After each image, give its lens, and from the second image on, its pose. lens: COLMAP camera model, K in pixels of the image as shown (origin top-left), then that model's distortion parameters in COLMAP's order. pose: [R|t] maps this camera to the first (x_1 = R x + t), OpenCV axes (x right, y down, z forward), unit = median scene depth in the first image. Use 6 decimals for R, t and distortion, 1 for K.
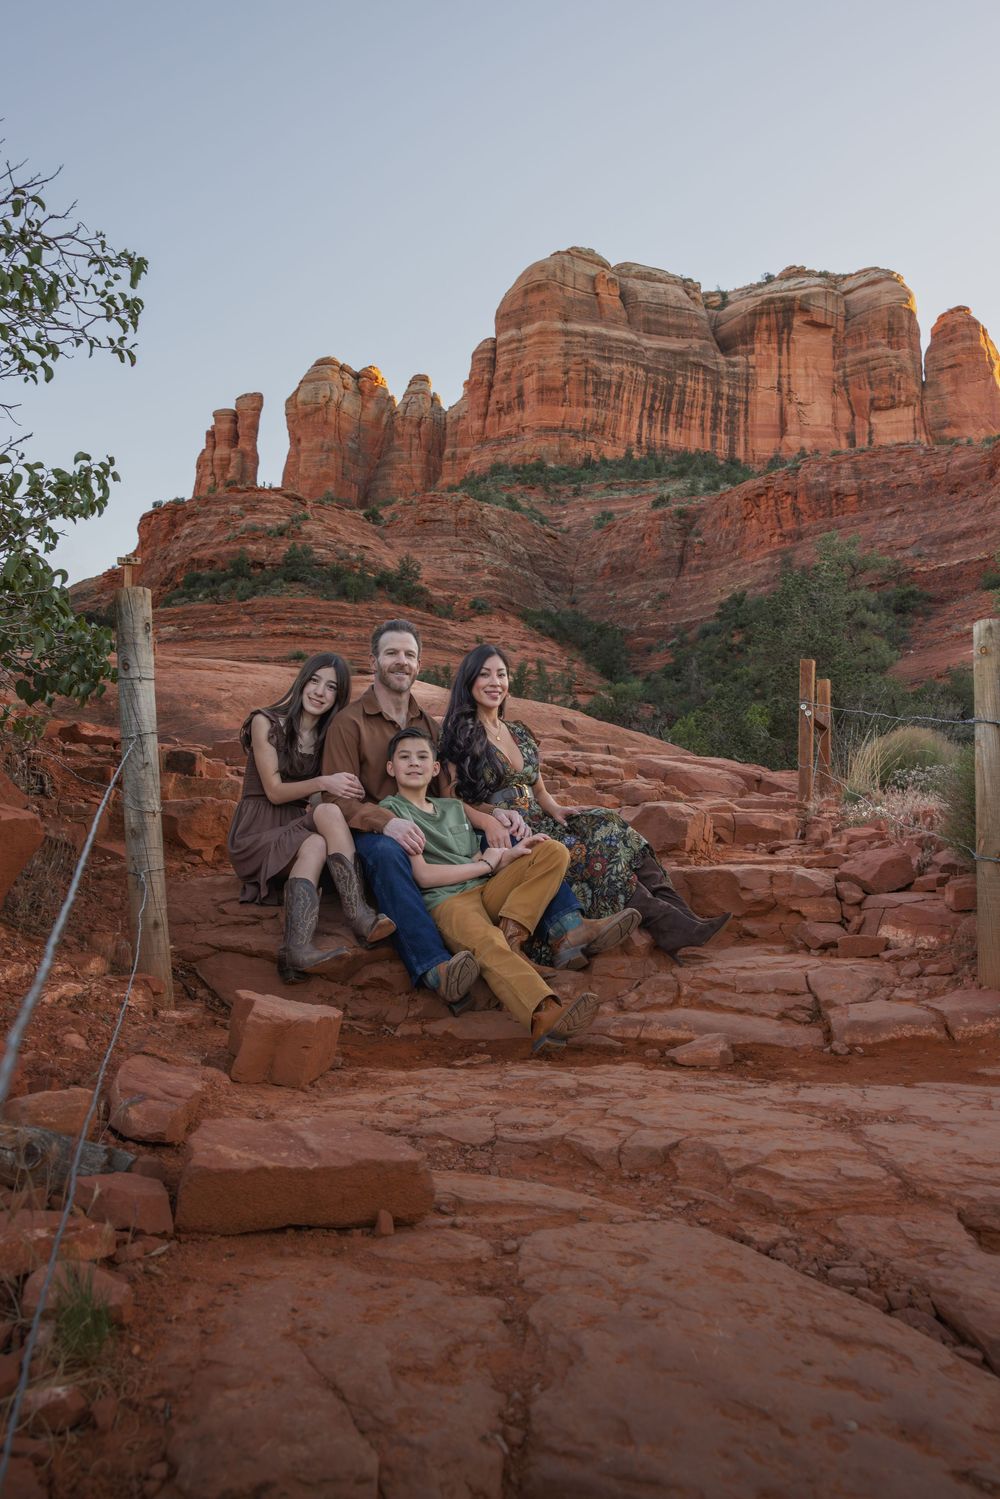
lens RADIAL K [[1242.7, 0, 557.1], [0, 1242.7, 761.9], [0, 0, 1]] dist [-0.005562, 0.021145]
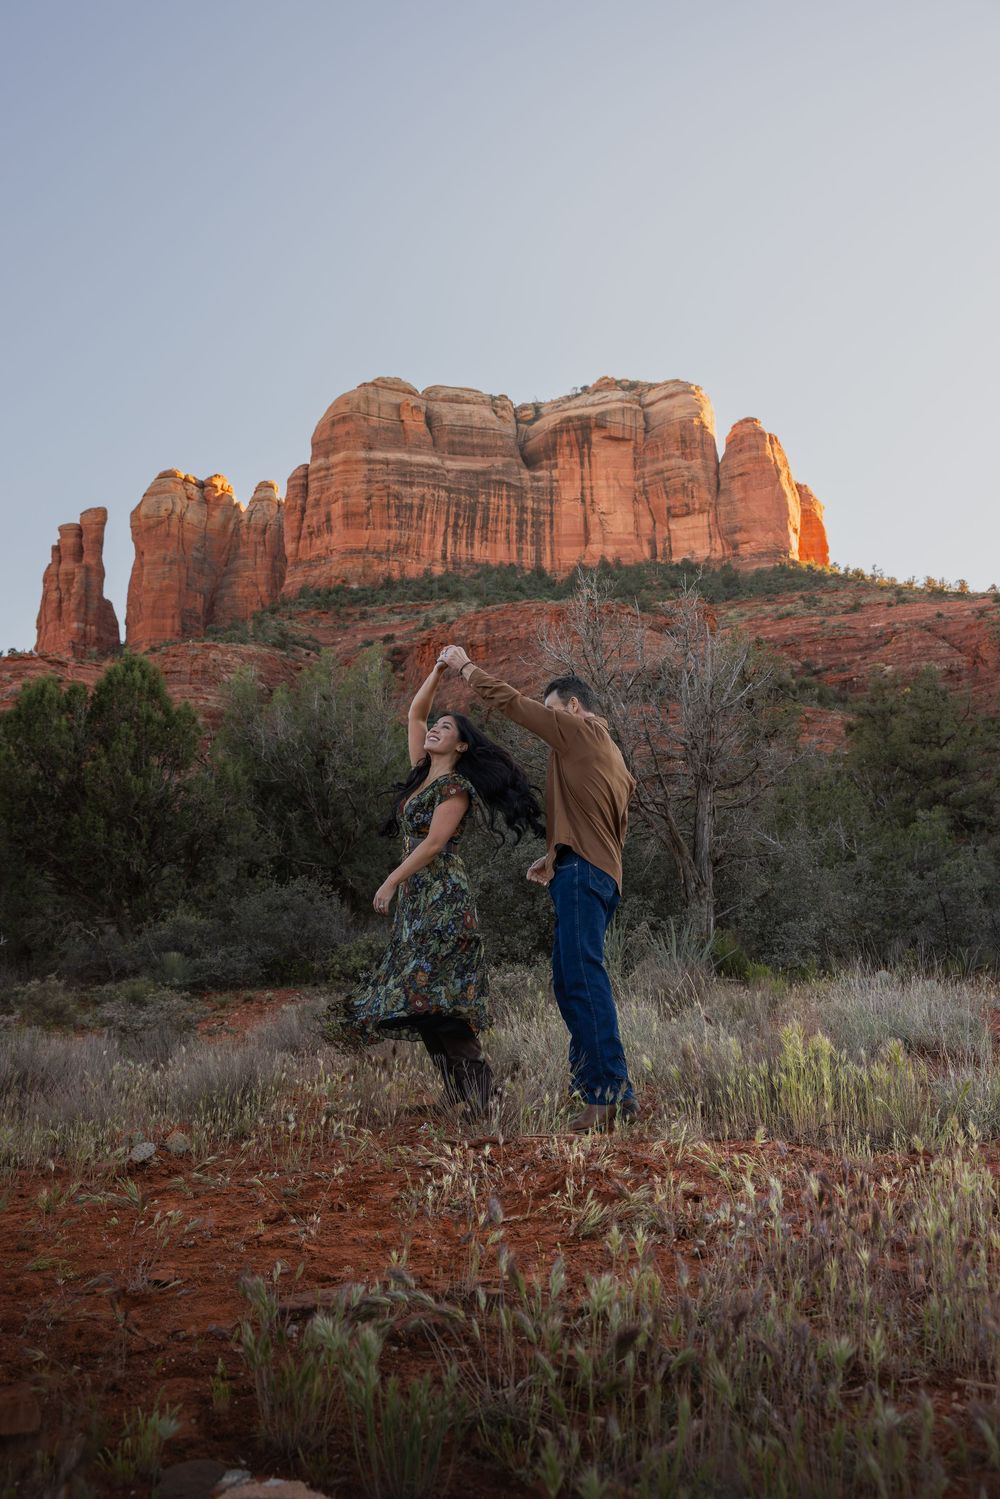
lens RADIAL K [[1444.8, 0, 511.3], [0, 1444.8, 790.0], [0, 0, 1]] dist [0.019089, 0.000000]
pose [[0.999368, -0.035551, -0.000054, 0.111541], [0.035500, 0.998026, -0.051805, 0.007171], [0.001895, 0.051770, 0.998657, -0.217911]]
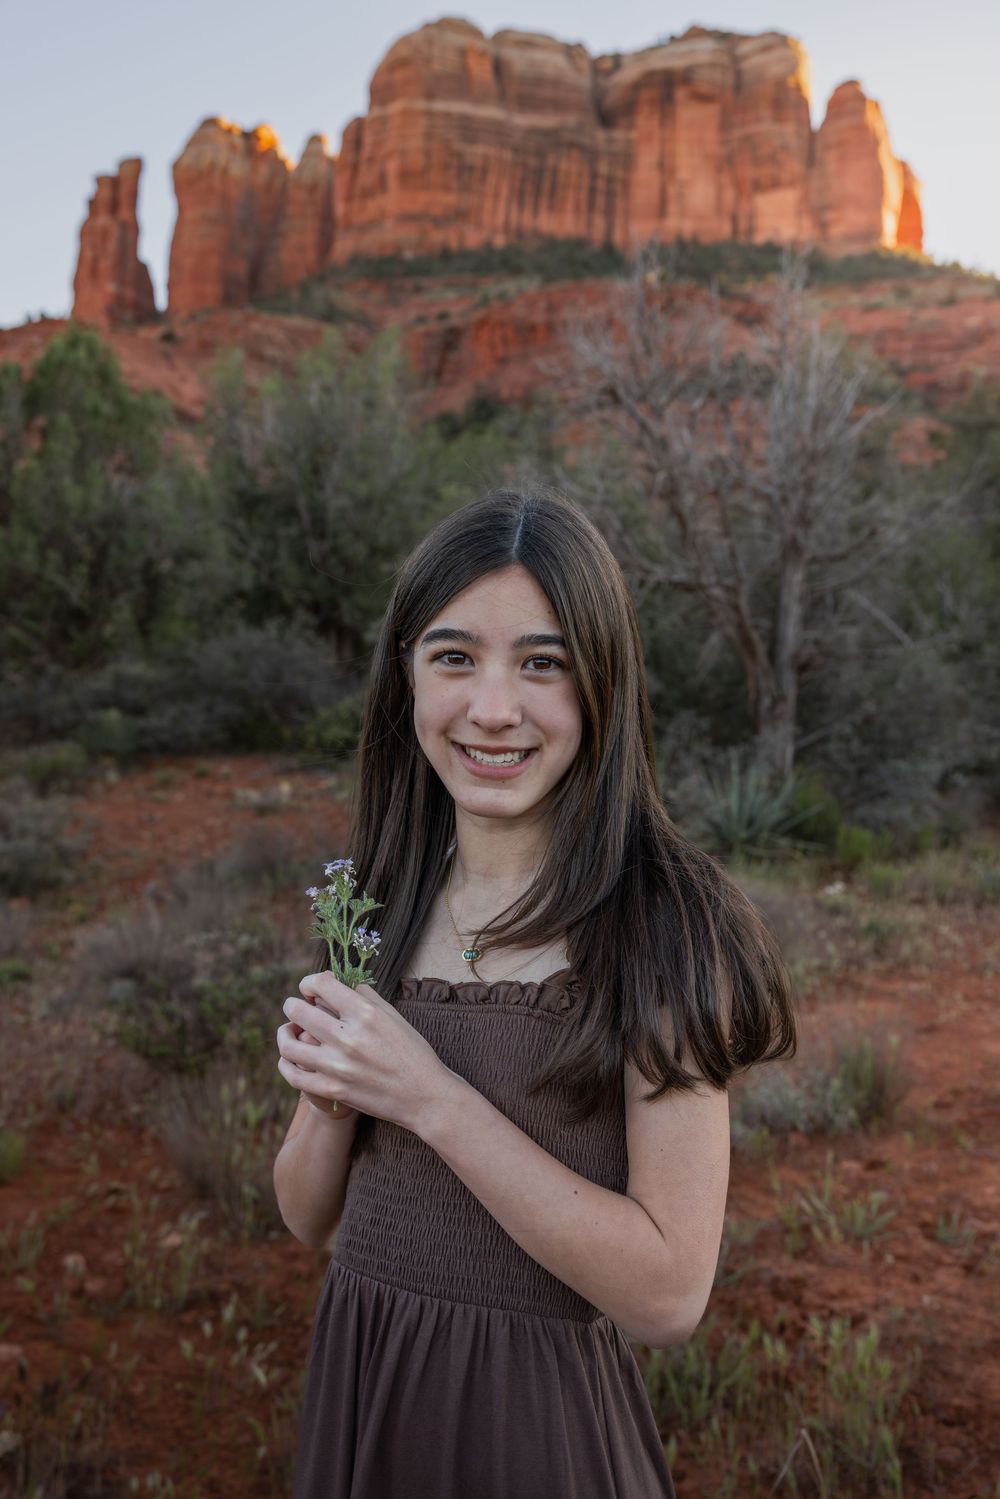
lens RADIAL K [[1492.9, 0, 515.6], [0, 1492.9, 758.6], [0, 0, 1]] dist [-0.003113, 0.000000]
pose [[0.999376, 0.013861, -0.032501, 0.112053], [-0.009558, 0.991599, 0.128995, 0.006173], [0.034016, -0.128604, 0.991112, -0.212202]]
